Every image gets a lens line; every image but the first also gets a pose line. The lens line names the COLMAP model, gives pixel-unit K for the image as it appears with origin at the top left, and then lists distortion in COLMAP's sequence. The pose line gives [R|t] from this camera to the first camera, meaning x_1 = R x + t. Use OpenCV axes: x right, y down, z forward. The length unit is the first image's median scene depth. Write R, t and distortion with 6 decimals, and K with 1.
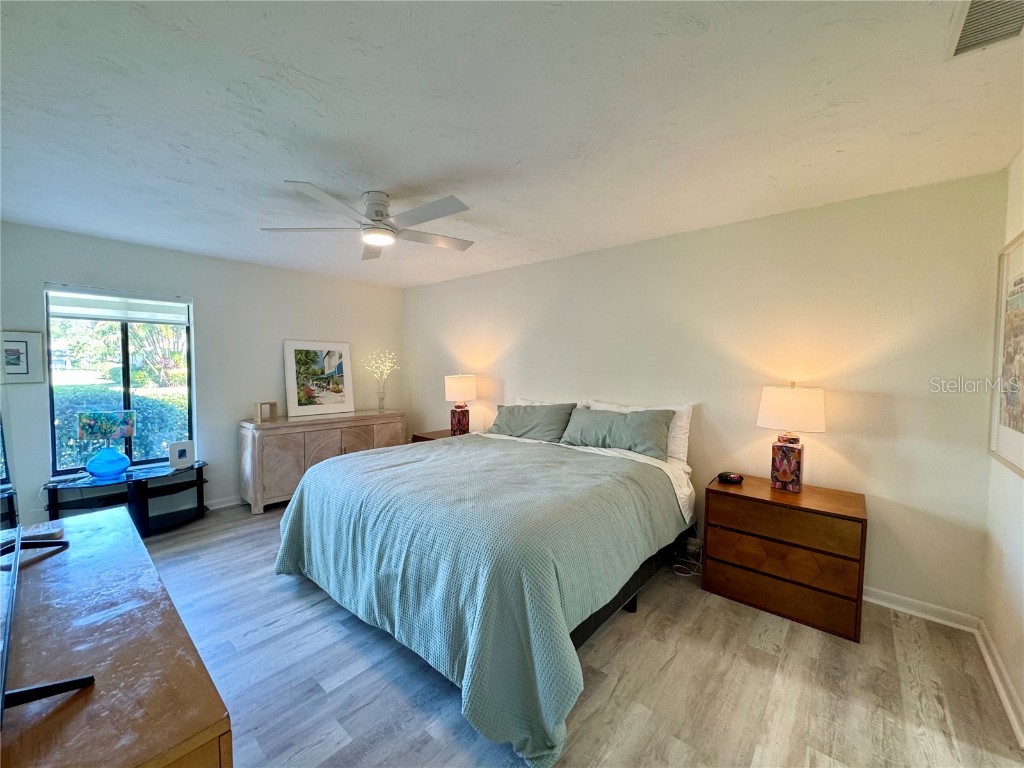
lens RADIAL K [[408.2, 0, 510.6], [0, 408.2, 383.1], [0, 0, 1]] dist [-0.002784, 0.000298]
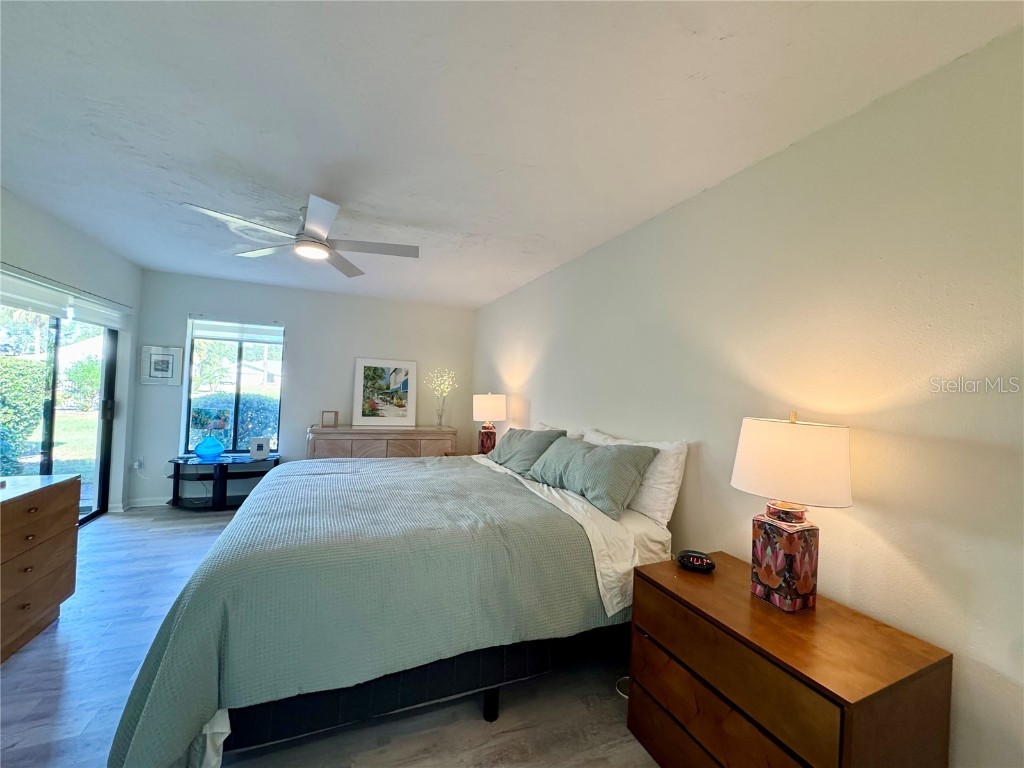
lens RADIAL K [[408.2, 0, 511.4], [0, 408.2, 382.7], [0, 0, 1]] dist [-0.002784, 0.000298]
pose [[0.896422, 0.024895, -0.442502, 0.375322], [-0.057001, 0.996605, -0.059404, 0.008002], [0.439521, 0.078474, 0.894798, 0.196683]]
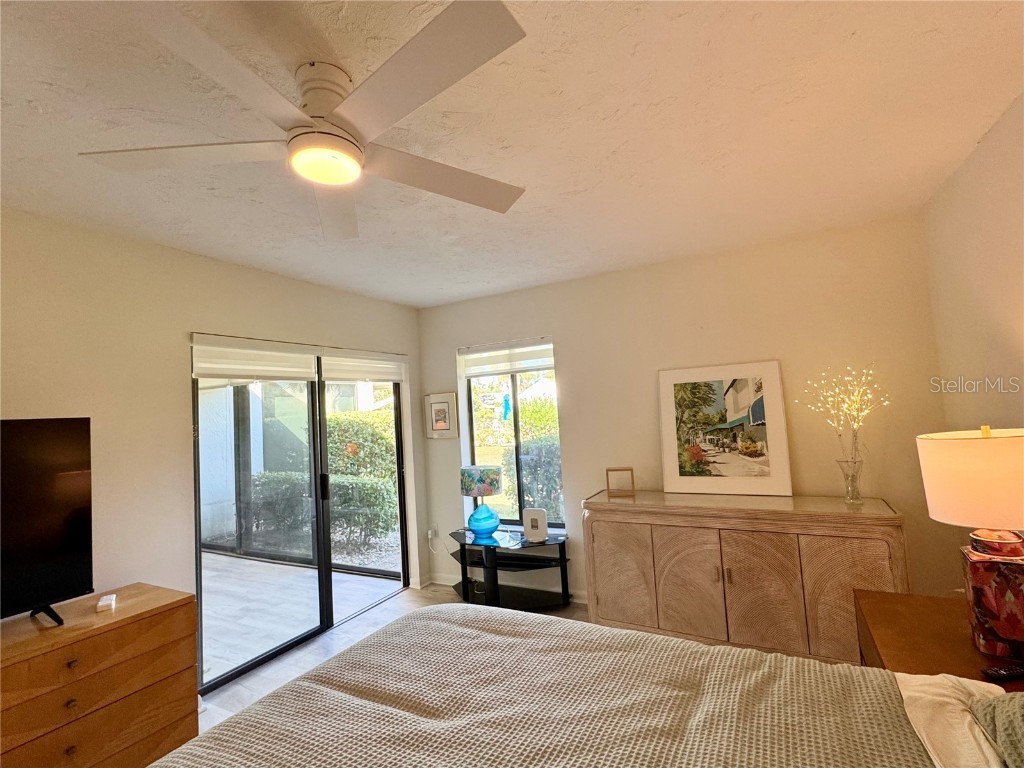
lens RADIAL K [[474.7, 0, 511.9], [0, 474.7, 383.1], [0, 0, 1]] dist [-0.006050, 0.001645]
pose [[0.213743, -0.077645, -0.973799, 0.141232], [0.020278, 0.996974, -0.075042, -0.038402], [0.976679, -0.003707, 0.214671, 0.676584]]
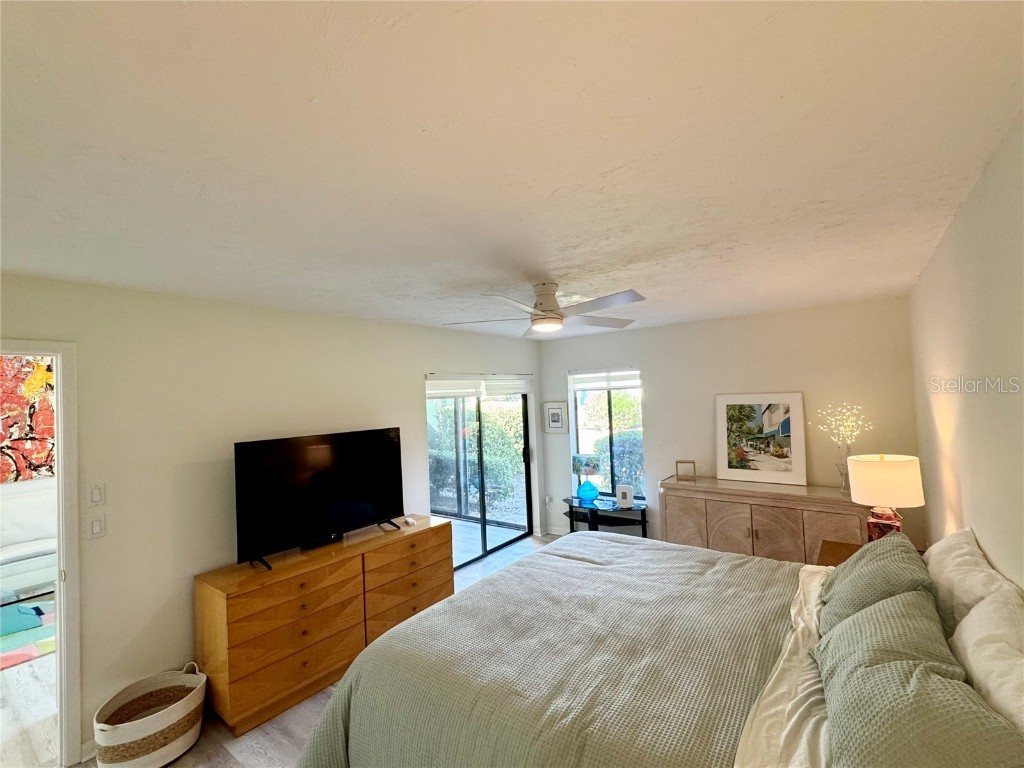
lens RADIAL K [[456.4, 0, 512.2], [0, 456.4, 384.3], [0, 0, 1]] dist [-0.001221, 0.000179]
pose [[0.061638, -0.033044, -0.997551, 0.505147], [-0.000707, 0.999450, -0.033151, -0.105653], [0.998098, 0.002748, 0.061581, 0.523094]]
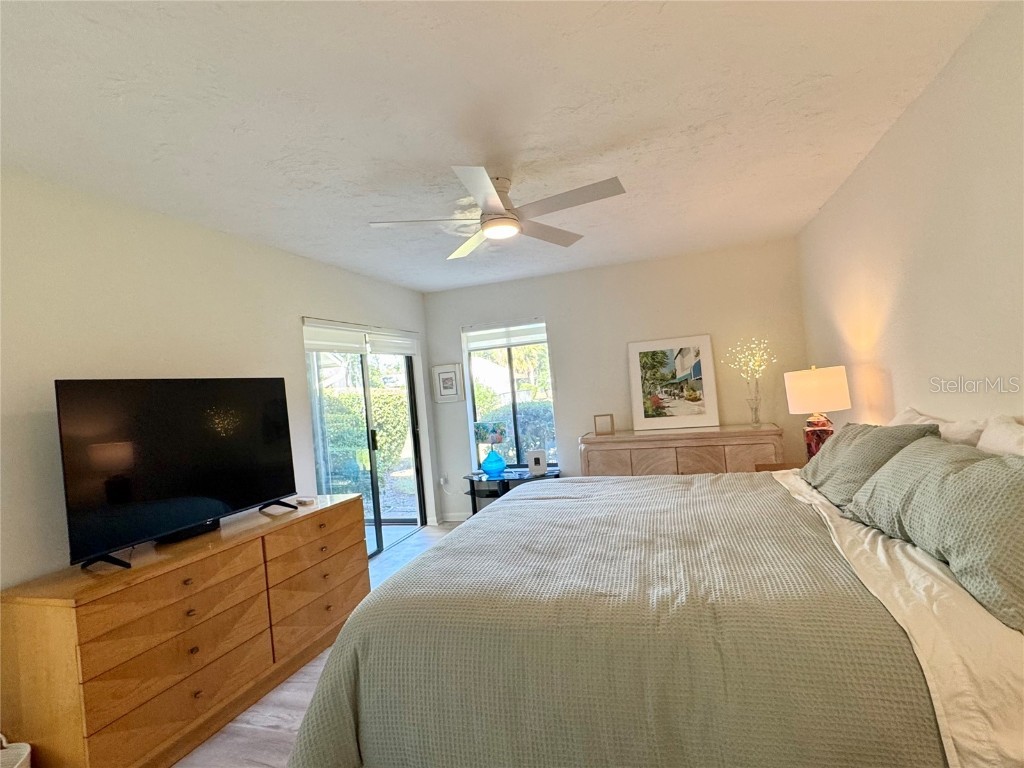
lens RADIAL K [[526.2, 0, 512.4], [0, 526.2, 384.4], [0, 0, 1]] dist [-0.003069, 0.001645]
pose [[0.388450, -0.044673, -0.920386, 0.432788], [0.051682, 0.998308, -0.026643, 0.000752], [0.920019, -0.037218, 0.390102, 0.358509]]
